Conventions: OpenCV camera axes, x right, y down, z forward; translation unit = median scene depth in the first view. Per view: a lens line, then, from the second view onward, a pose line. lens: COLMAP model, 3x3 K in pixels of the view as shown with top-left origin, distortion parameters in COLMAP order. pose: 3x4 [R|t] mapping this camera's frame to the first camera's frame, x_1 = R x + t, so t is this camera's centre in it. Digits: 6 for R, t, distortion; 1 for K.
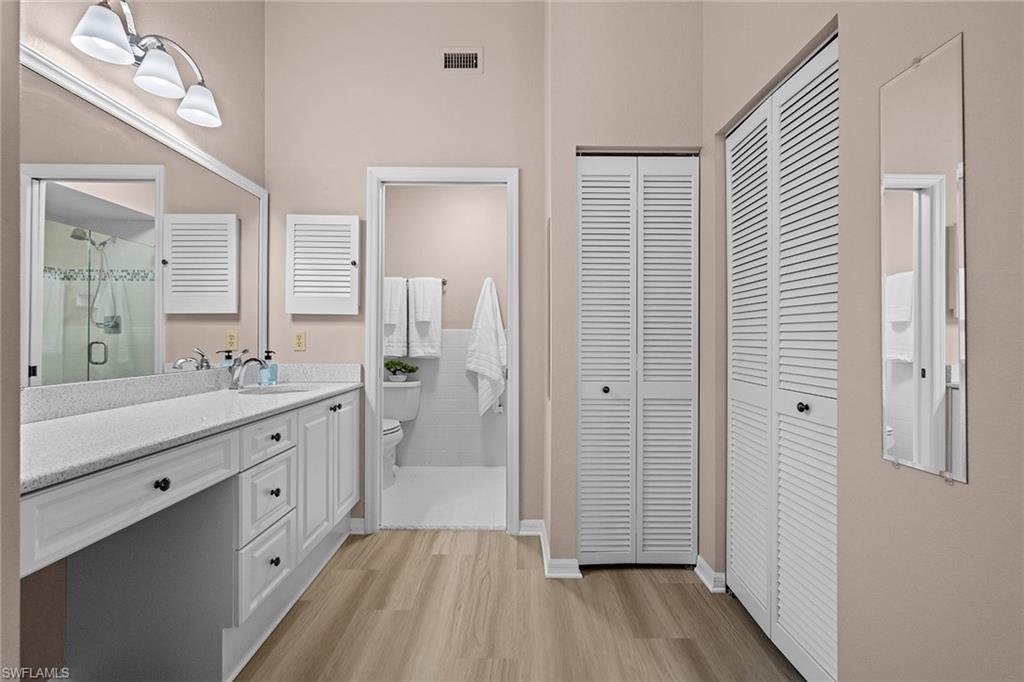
lens RADIAL K [[458.8, 0, 513.9], [0, 458.8, 337.3], [0, 0, 1]] dist [-0.001285, -0.000142]
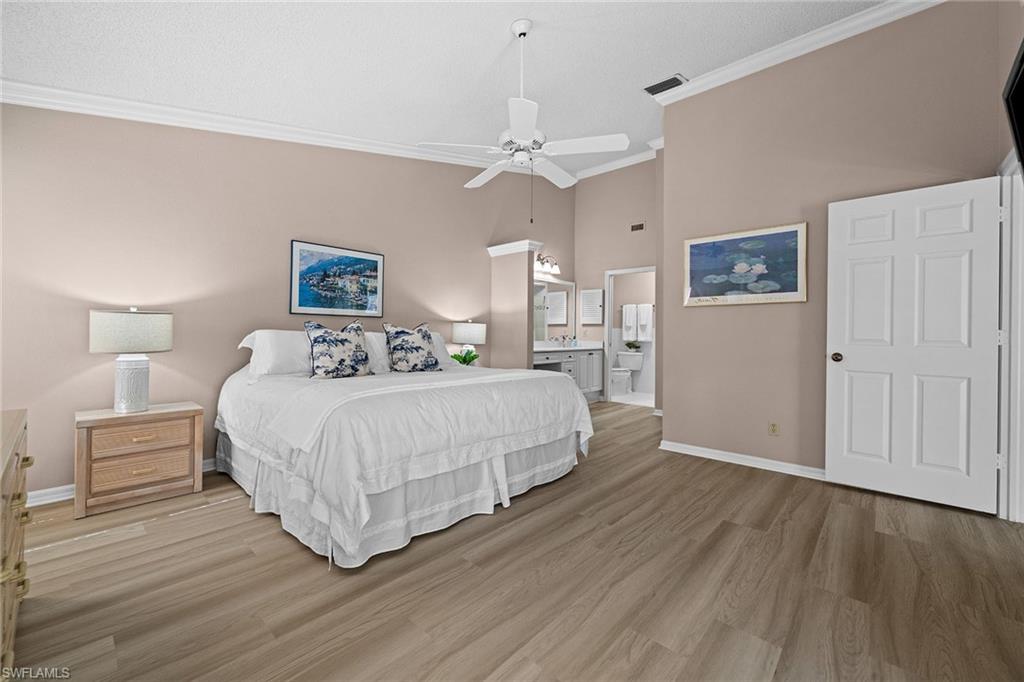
lens RADIAL K [[410.8, 0, 510.2], [0, 410.8, 332.9], [0, 0, 1]] dist [-0.000035, 0.000173]
pose [[0.740186, 0.003910, -0.672391, 0.972108], [-0.004917, 0.999988, 0.000403, 0.009203], [0.672384, 0.003008, 0.740196, -1.294229]]
